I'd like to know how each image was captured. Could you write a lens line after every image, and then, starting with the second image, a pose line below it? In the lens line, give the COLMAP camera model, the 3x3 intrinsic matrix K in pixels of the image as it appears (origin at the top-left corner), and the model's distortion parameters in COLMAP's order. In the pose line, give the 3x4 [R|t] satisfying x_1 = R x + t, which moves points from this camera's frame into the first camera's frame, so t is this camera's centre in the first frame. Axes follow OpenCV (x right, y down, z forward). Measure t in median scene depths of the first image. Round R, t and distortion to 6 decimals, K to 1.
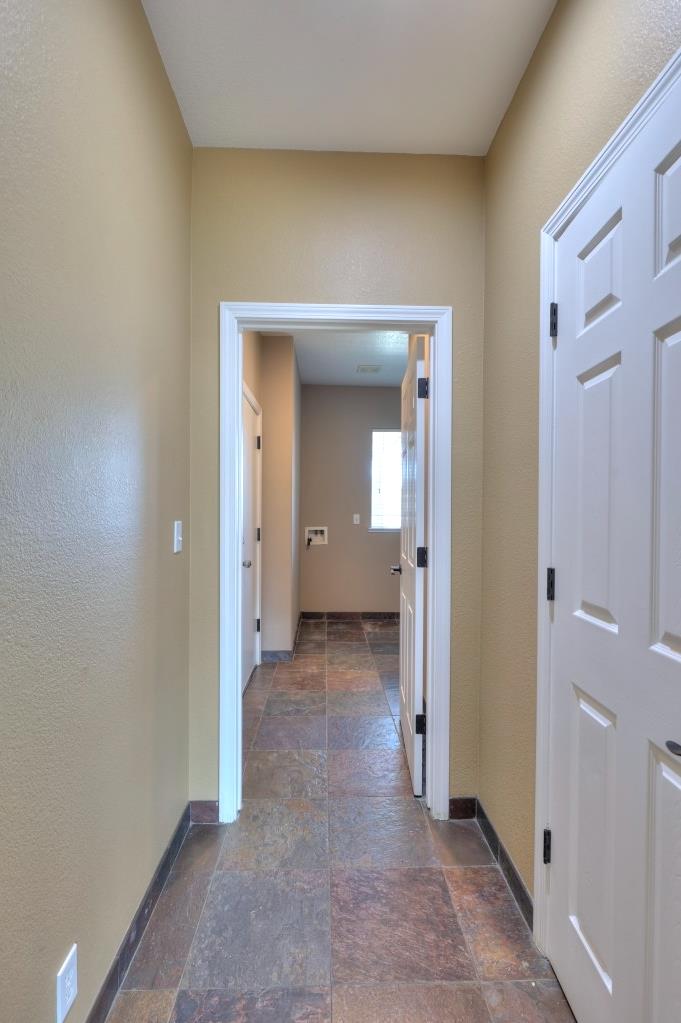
lens RADIAL K [[462.5, 0, 341.5], [0, 462.5, 514.4], [0, 0, 1]] dist [-0.002286, 0.000881]
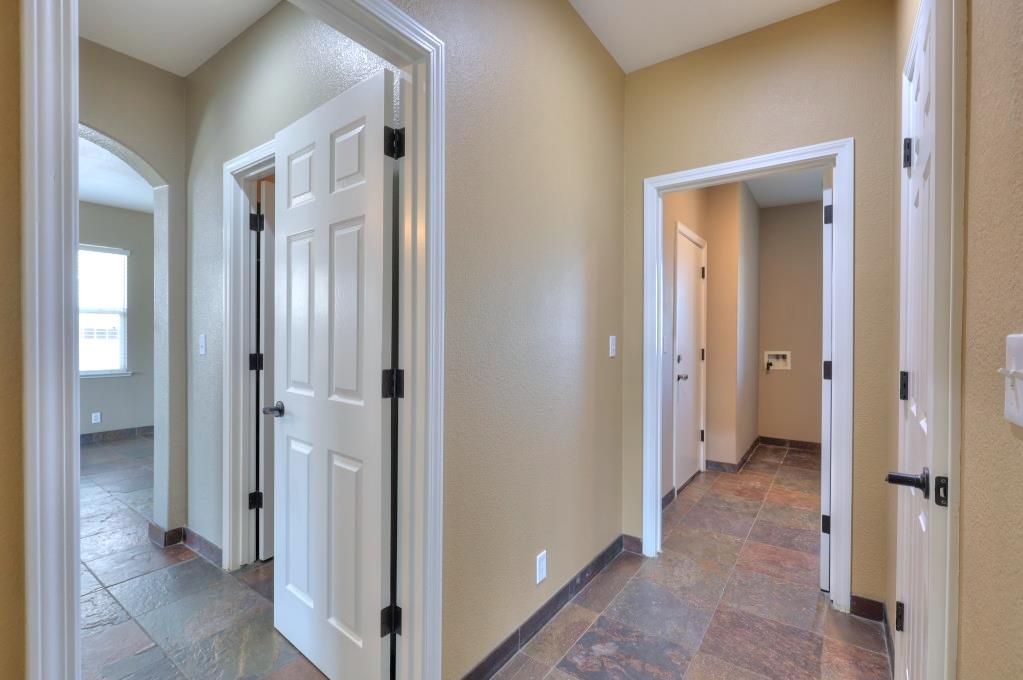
lens RADIAL K [[462.5, 0, 511.7], [0, 462.5, 341.3], [0, 0, 1]] dist [-0.002286, 0.000881]
pose [[0.795199, 0.001768, -0.606346, 0.175348], [-0.005181, 0.999979, -0.003879, 0.024401], [0.606326, 0.006226, 0.795192, -0.229209]]
